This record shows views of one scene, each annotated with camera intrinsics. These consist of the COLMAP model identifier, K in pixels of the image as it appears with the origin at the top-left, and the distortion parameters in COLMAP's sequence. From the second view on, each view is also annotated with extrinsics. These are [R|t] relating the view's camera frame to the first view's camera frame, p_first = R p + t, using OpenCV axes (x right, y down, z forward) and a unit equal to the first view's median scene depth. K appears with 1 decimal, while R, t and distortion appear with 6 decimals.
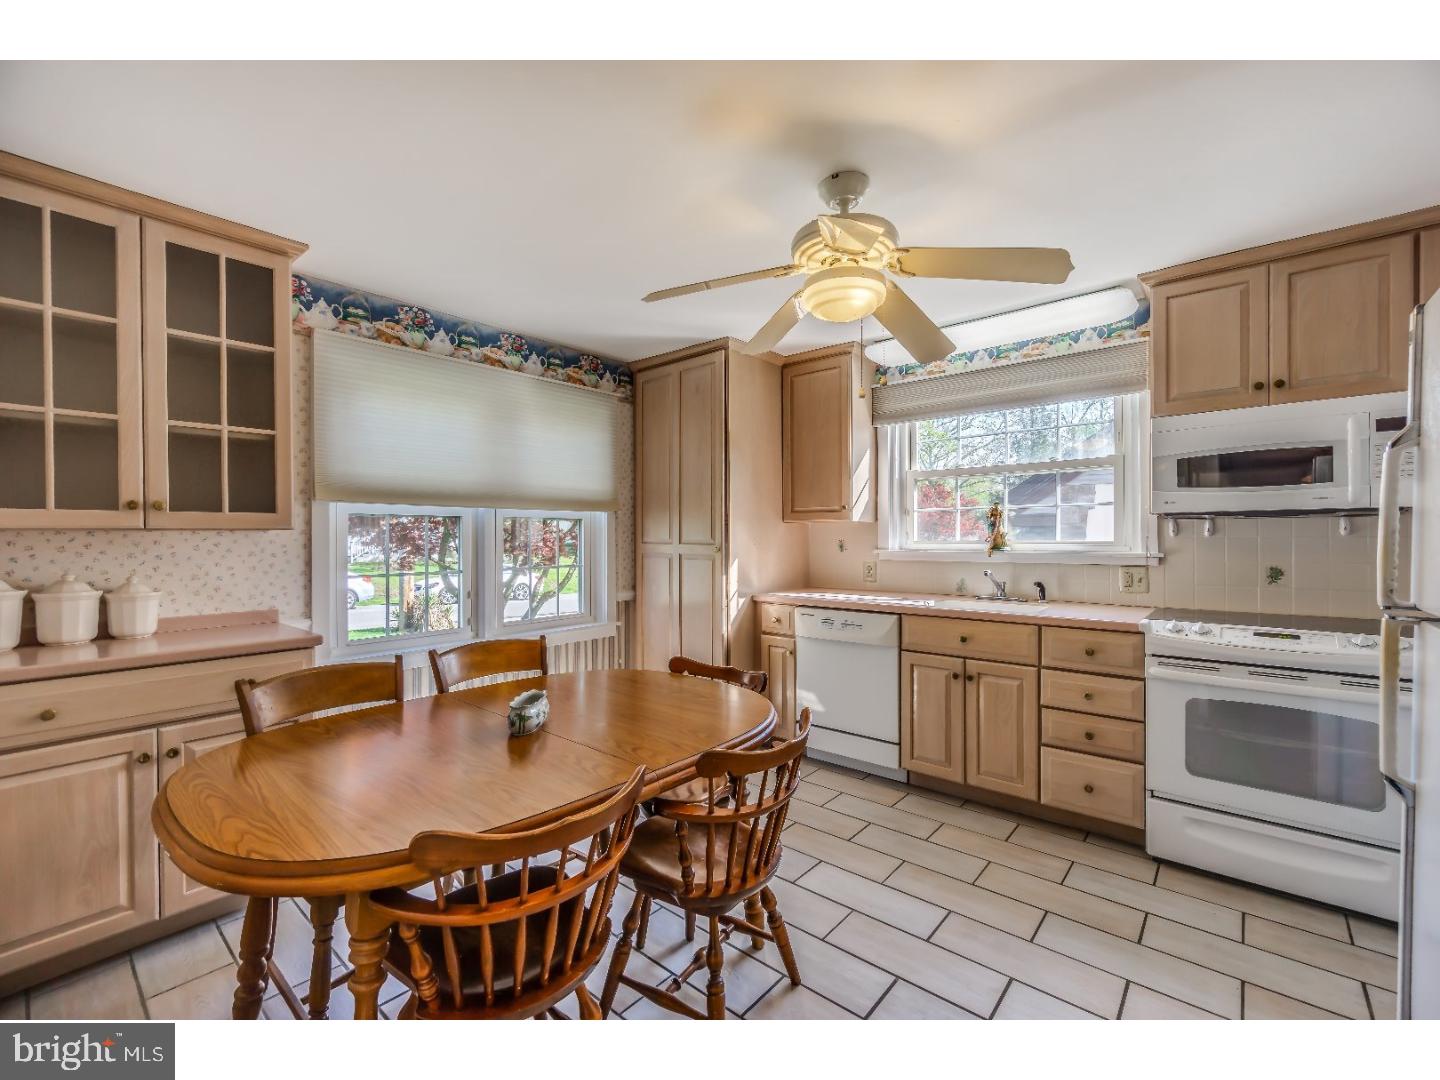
lens RADIAL K [[619.6, 0, 723.7], [0, 619.6, 537.8], [0, 0, 1]] dist [-0.001876, 0.000204]
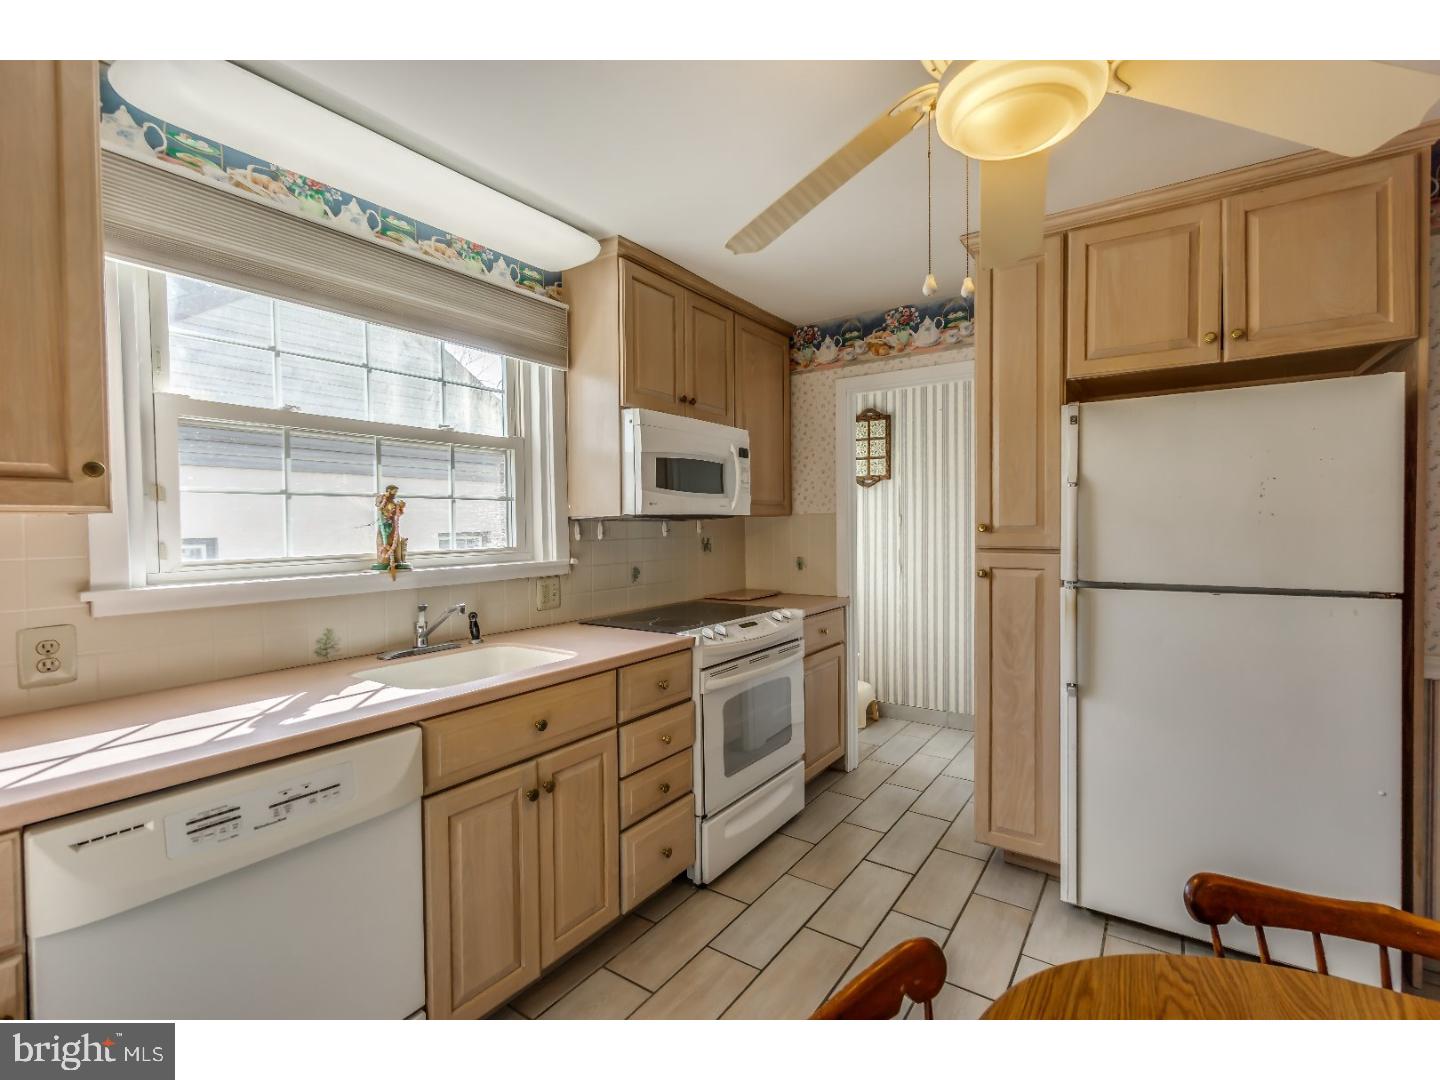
lens RADIAL K [[652.8, 0, 720.0], [0, 652.8, 540.0], [0, 0, 1]] dist [0.001070, 0.000141]
pose [[-0.111183, -0.017027, 0.993654, -0.242690], [0.011562, 0.999763, 0.018425, -0.018146], [-0.993733, 0.013537, -0.110959, 0.950176]]
